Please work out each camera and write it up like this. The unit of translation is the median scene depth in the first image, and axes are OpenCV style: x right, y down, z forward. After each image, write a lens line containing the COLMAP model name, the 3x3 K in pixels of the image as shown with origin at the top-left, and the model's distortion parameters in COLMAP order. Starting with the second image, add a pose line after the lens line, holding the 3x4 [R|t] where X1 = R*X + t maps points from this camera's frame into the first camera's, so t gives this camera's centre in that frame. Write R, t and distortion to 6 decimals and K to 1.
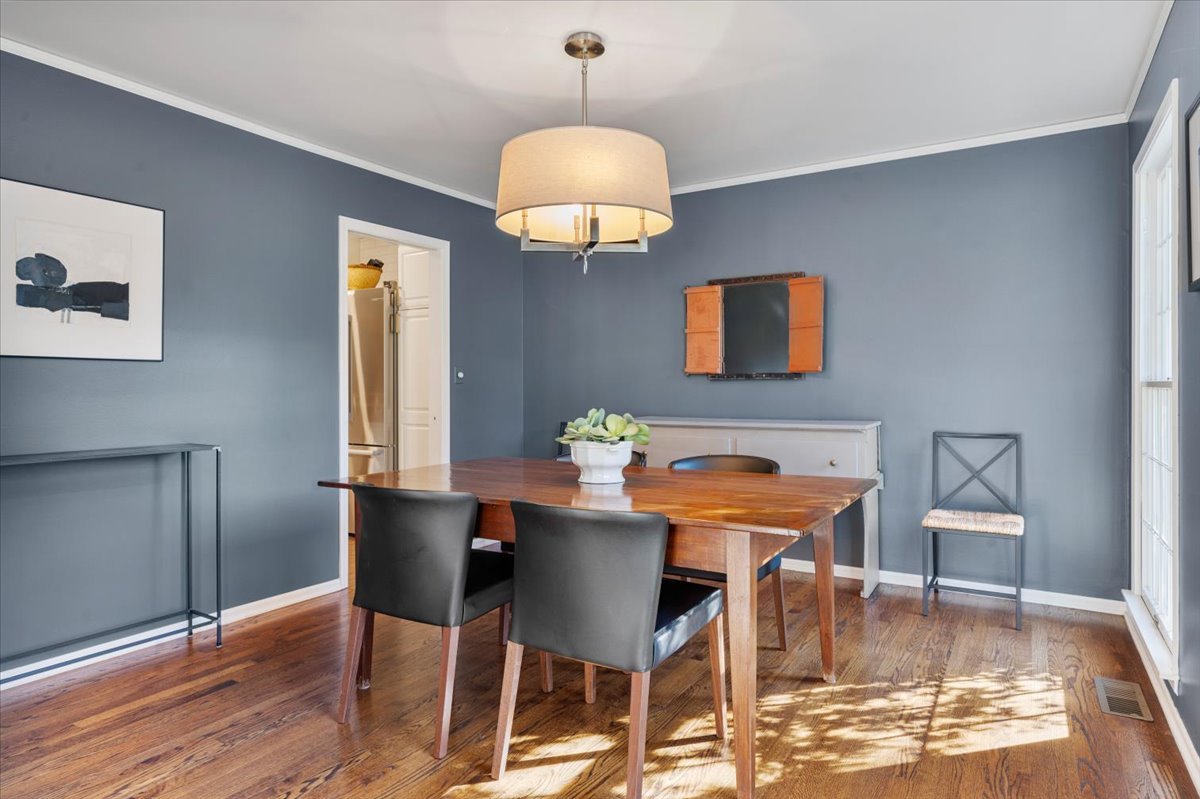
lens RADIAL K [[697.3, 0, 600.2], [0, 697.3, 392.7], [0, 0, 1]] dist [-0.004230, -0.001245]
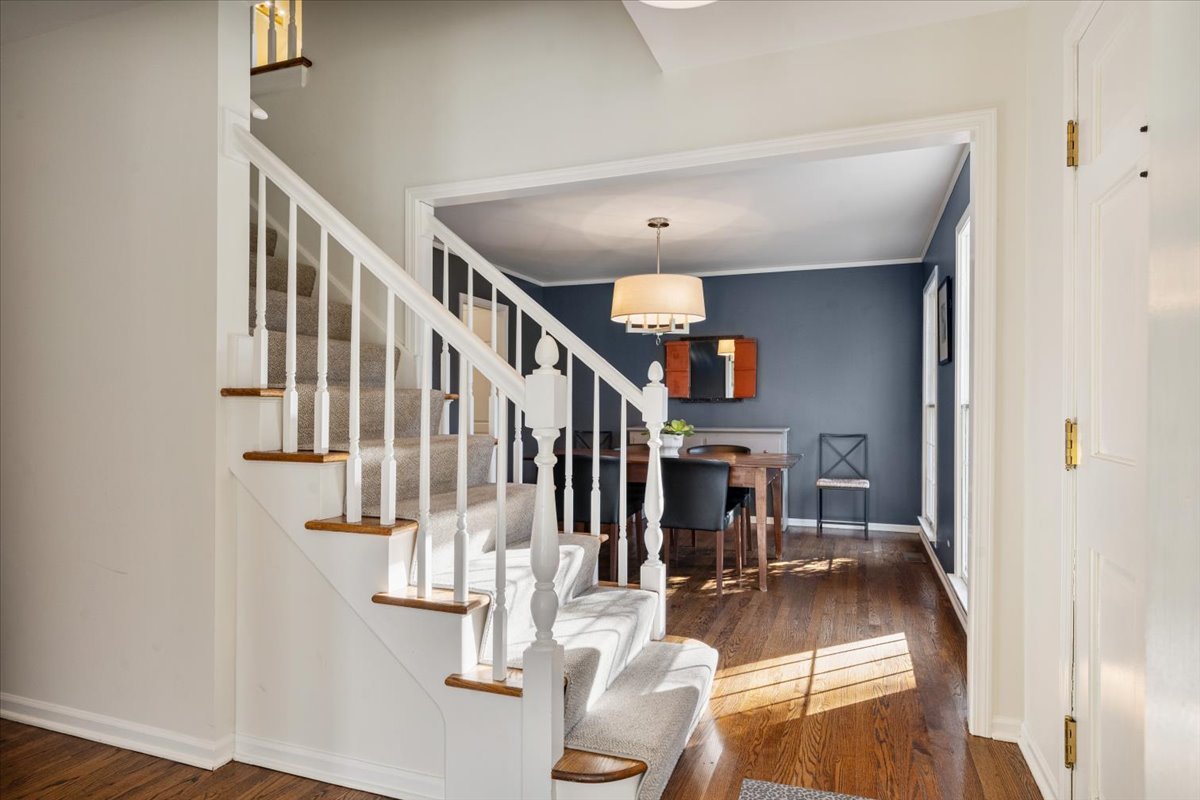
lens RADIAL K [[694.7, 0, 599.8], [0, 694.7, 411.5], [0, 0, 1]] dist [0.000000, -0.000085]
pose [[0.981563, 0.005962, 0.191046, -0.403844], [-0.005332, 0.999979, -0.003814, 0.011967], [-0.191065, 0.002725, 0.981574, -0.608402]]
